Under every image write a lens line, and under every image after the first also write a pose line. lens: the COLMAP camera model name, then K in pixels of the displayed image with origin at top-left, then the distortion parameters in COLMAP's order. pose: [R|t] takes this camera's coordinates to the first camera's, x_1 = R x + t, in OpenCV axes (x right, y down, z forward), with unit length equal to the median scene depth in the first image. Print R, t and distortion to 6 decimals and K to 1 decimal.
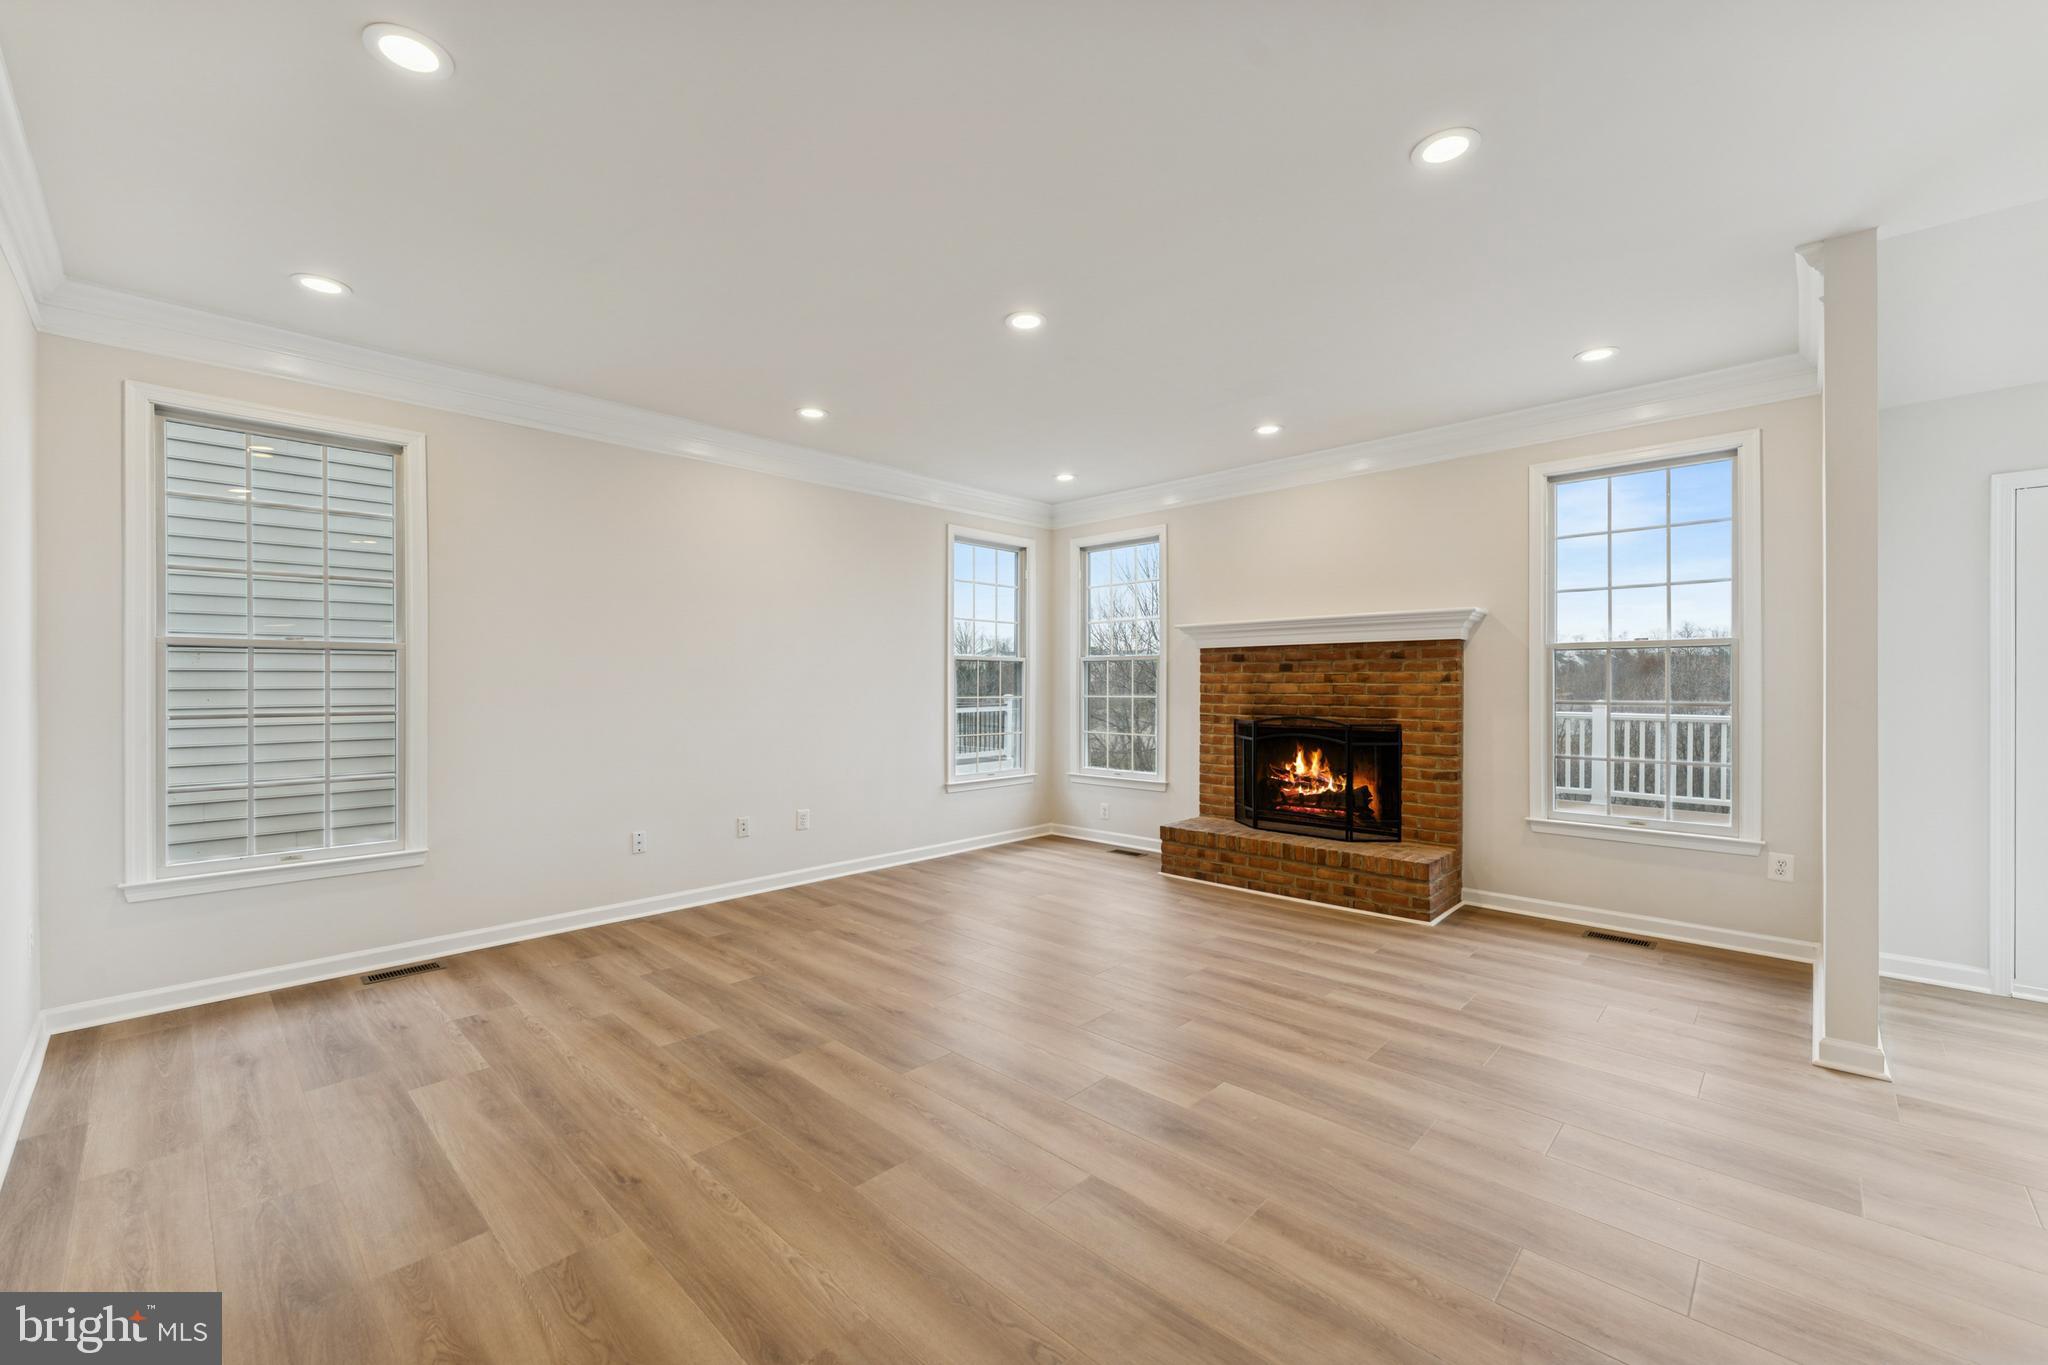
lens RADIAL K [[822.6, 0, 1022.1], [0, 822.6, 686.3], [0, 0, 1]] dist [-0.000971, -0.000208]
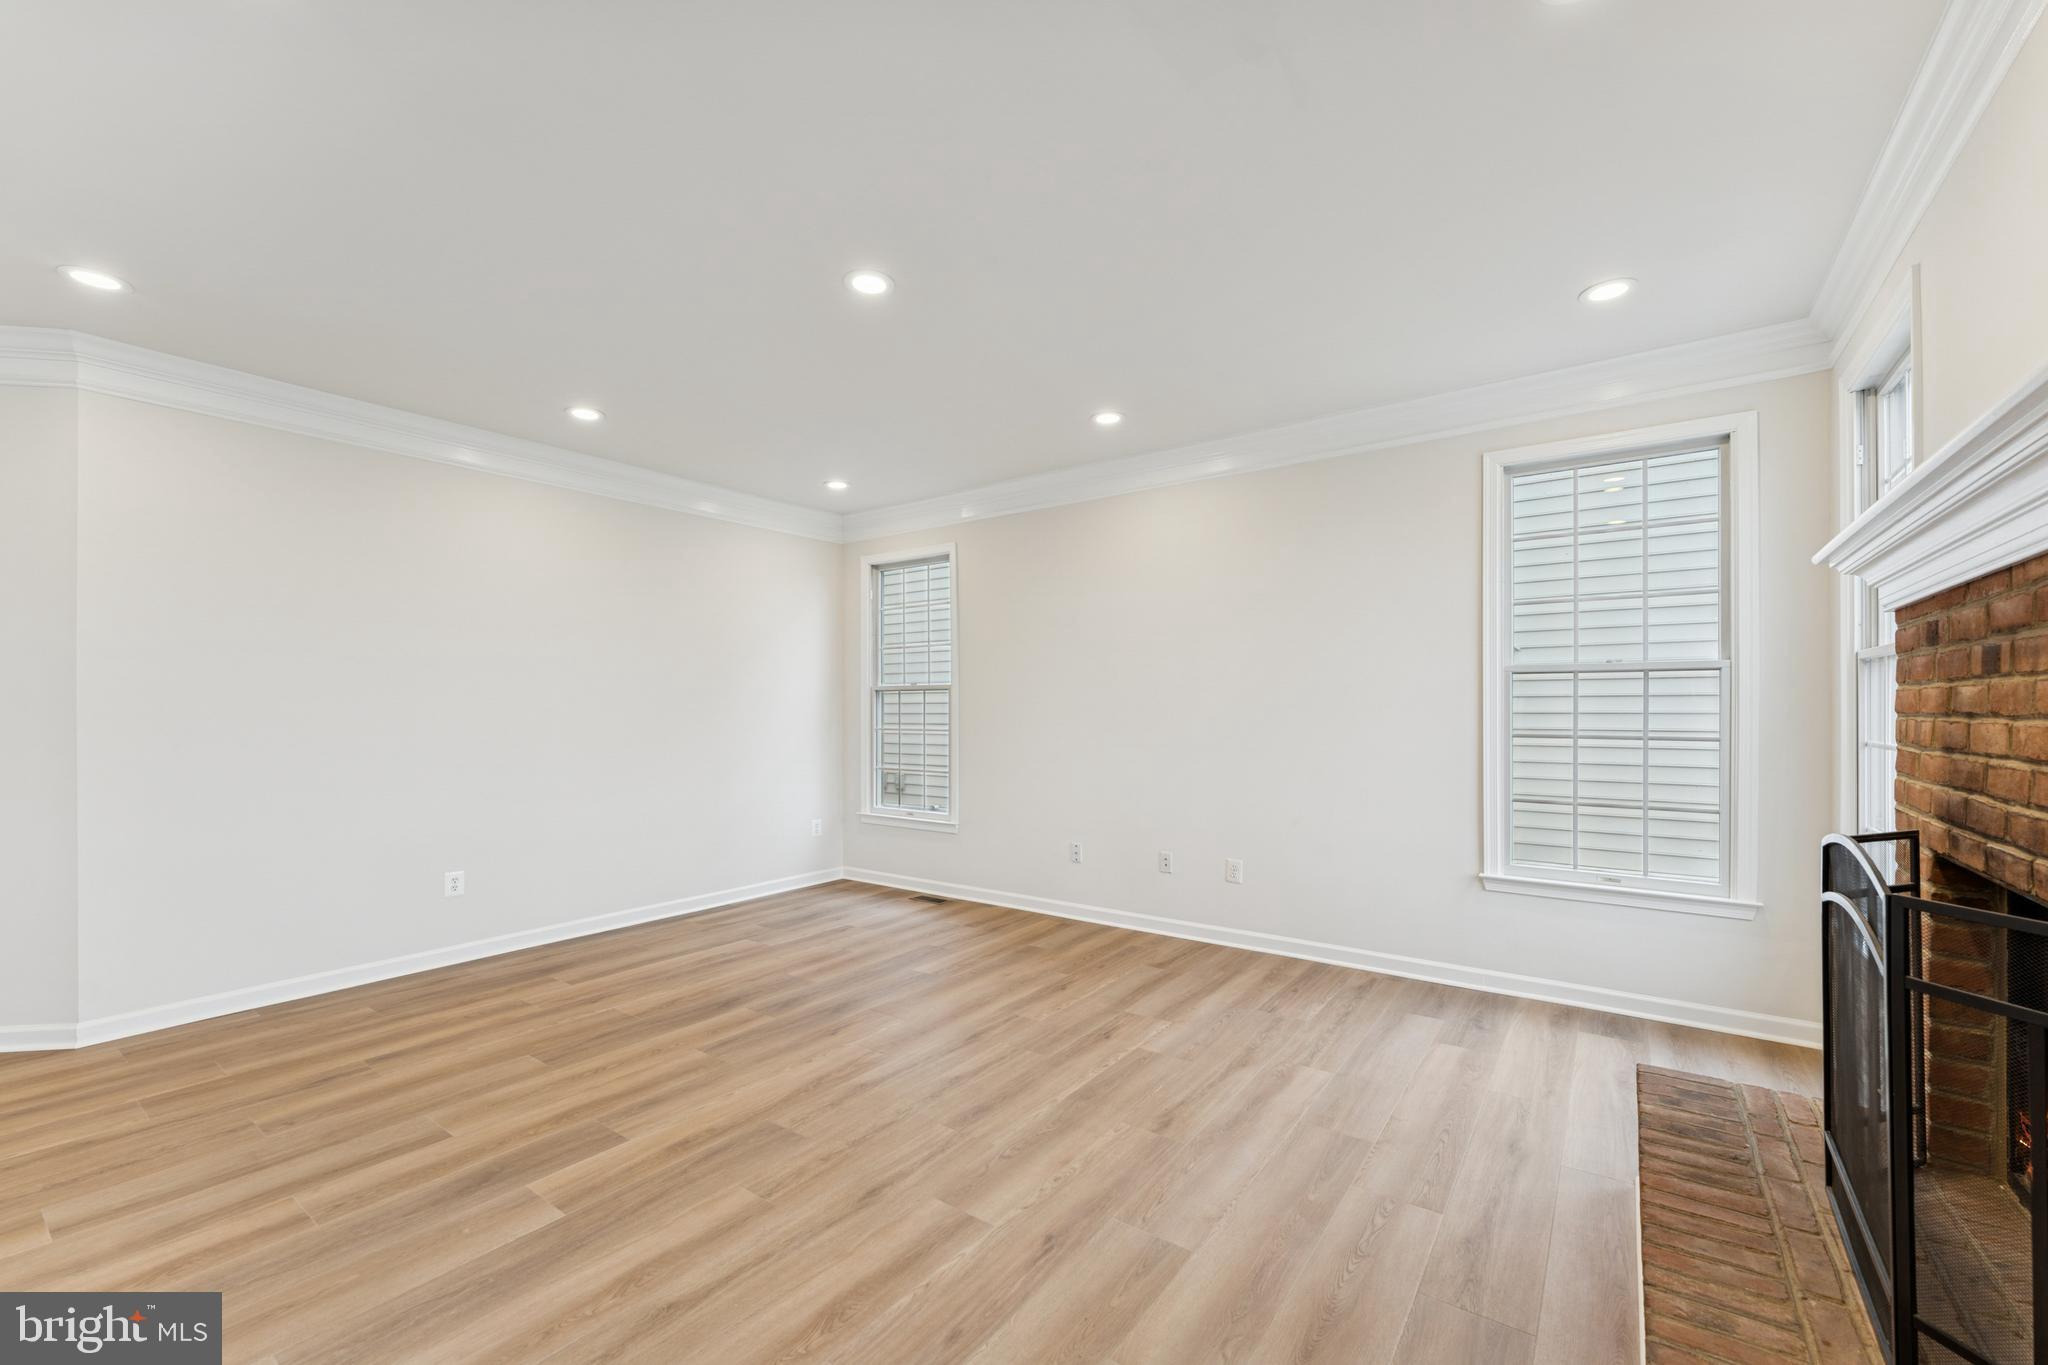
lens RADIAL K [[827.8, 0, 1026.4], [0, 827.8, 710.6], [0, 0, 1]] dist [0.000295, 0.000079]
pose [[0.138936, 0.002708, -0.990298, 0.803667], [-0.002181, 0.999995, 0.002429, -0.008470], [0.990299, 0.001822, 0.138941, 0.968163]]
